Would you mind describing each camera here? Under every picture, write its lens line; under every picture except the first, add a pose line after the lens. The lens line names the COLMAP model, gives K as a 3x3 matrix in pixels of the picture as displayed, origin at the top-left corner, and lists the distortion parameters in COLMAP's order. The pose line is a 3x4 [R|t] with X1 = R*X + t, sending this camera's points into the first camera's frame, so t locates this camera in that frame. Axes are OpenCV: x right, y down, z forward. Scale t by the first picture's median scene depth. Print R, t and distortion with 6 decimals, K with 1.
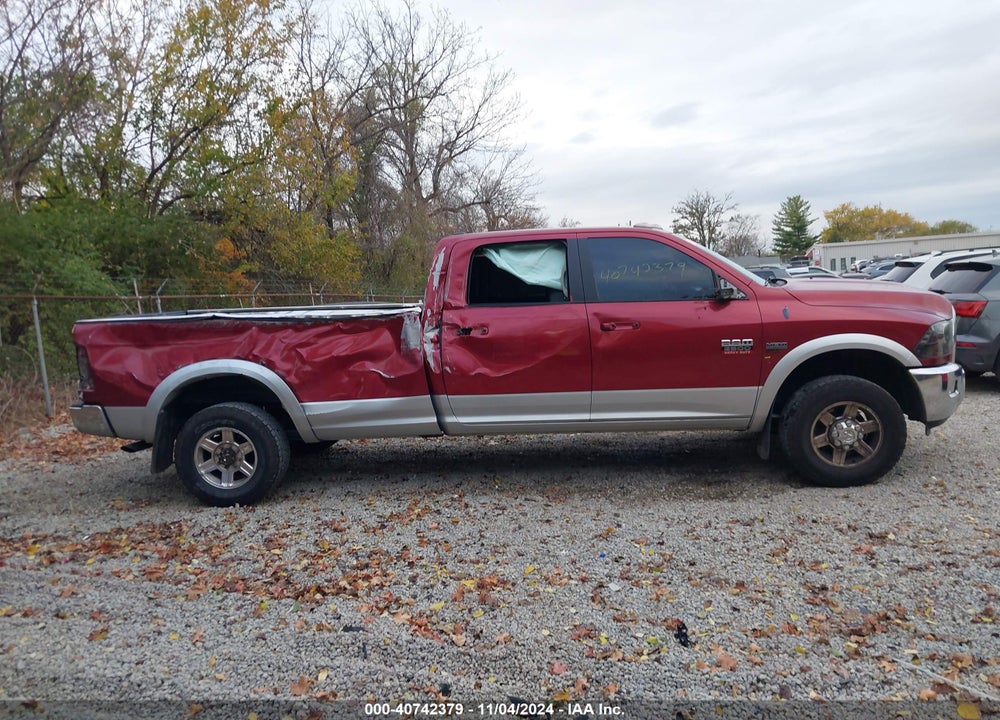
lens RADIAL K [[781.9, 0, 500.0], [0, 781.9, 360.0], [0, 0, 1]] dist [0.055218, -0.004395]
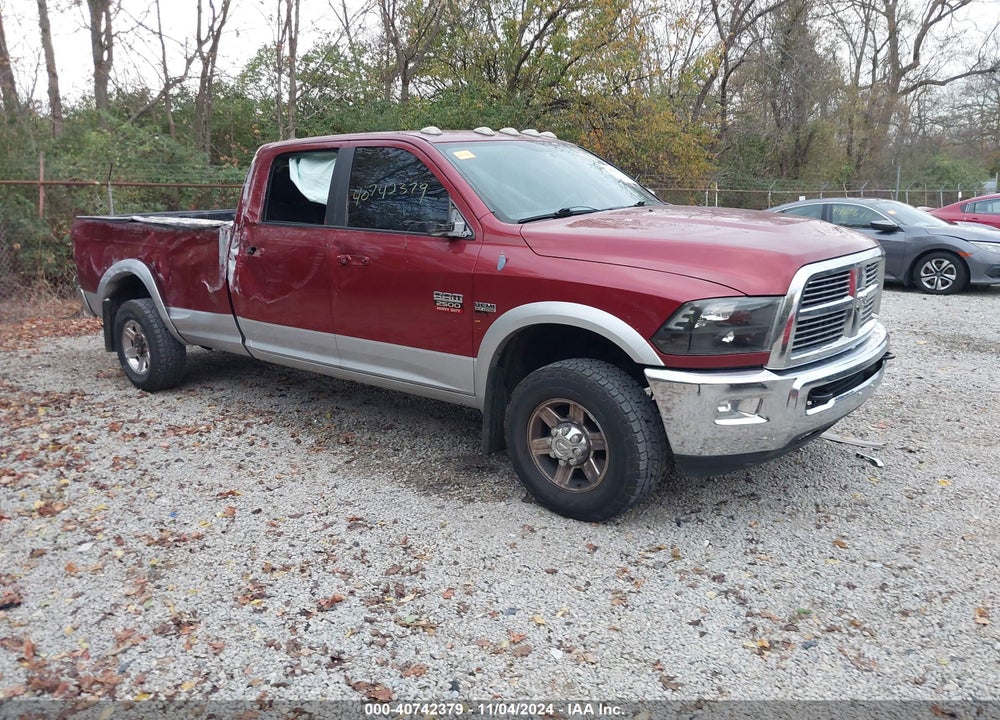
lens RADIAL K [[799.2, 0, 500.0], [0, 799.2, 360.0], [0, 0, 1]] dist [0.000302, -0.008376]
pose [[0.804744, 0.154368, -0.573199, 0.723621], [-0.073402, 0.984063, 0.161965, -0.080448], [0.589066, -0.088266, 0.803250, 0.387131]]
